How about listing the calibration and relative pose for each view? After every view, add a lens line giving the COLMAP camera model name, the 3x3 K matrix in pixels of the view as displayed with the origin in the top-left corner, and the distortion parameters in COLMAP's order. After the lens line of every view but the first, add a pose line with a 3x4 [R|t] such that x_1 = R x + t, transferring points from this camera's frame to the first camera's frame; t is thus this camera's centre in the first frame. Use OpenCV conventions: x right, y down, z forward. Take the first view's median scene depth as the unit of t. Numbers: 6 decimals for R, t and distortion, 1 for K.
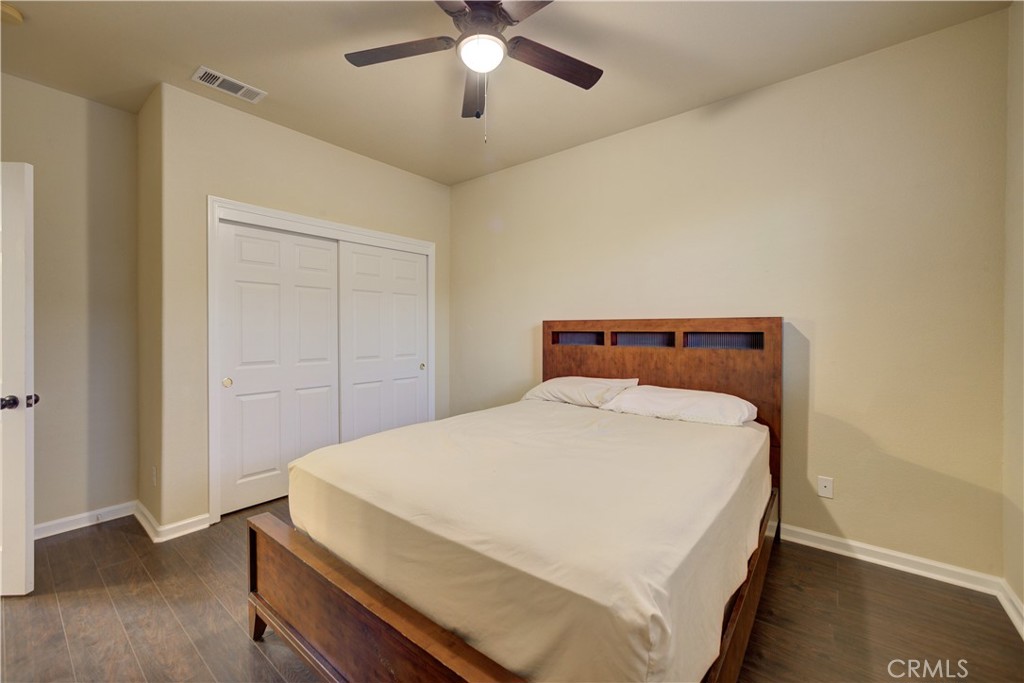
lens RADIAL K [[406.9, 0, 507.4], [0, 406.9, 332.5], [0, 0, 1]] dist [-0.026413, 0.013711]
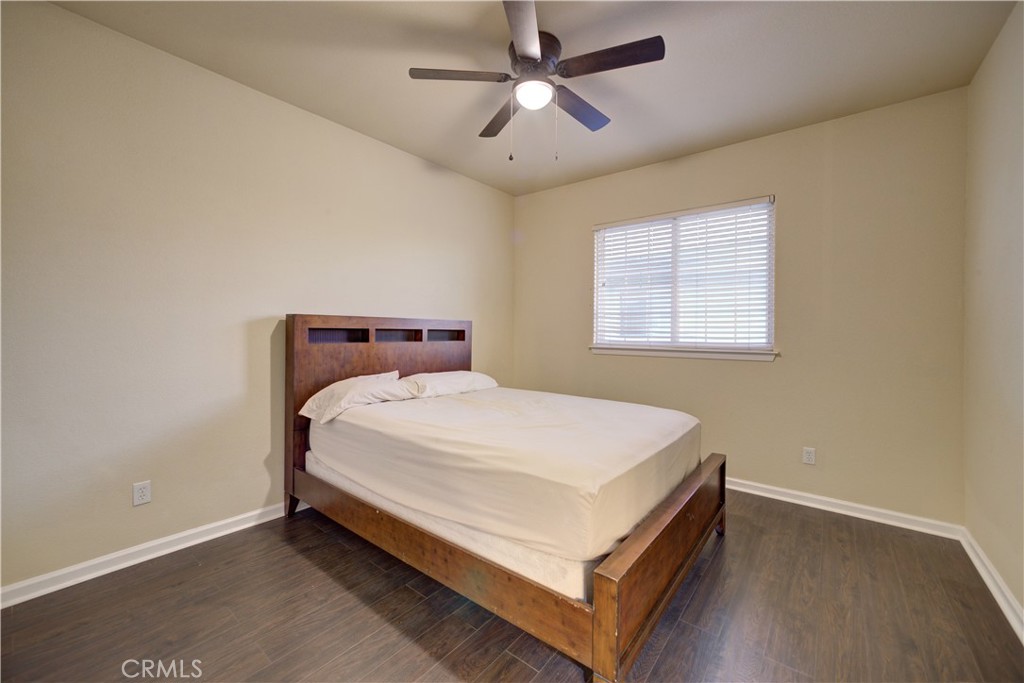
lens RADIAL K [[406.9, 0, 507.4], [0, 406.9, 332.5], [0, 0, 1]] dist [-0.026413, 0.013711]
pose [[0.006702, -0.007475, 0.999950, -0.776804], [-0.010987, 0.999911, 0.007549, -0.003967], [-0.999917, -0.011037, 0.006620, 0.656503]]
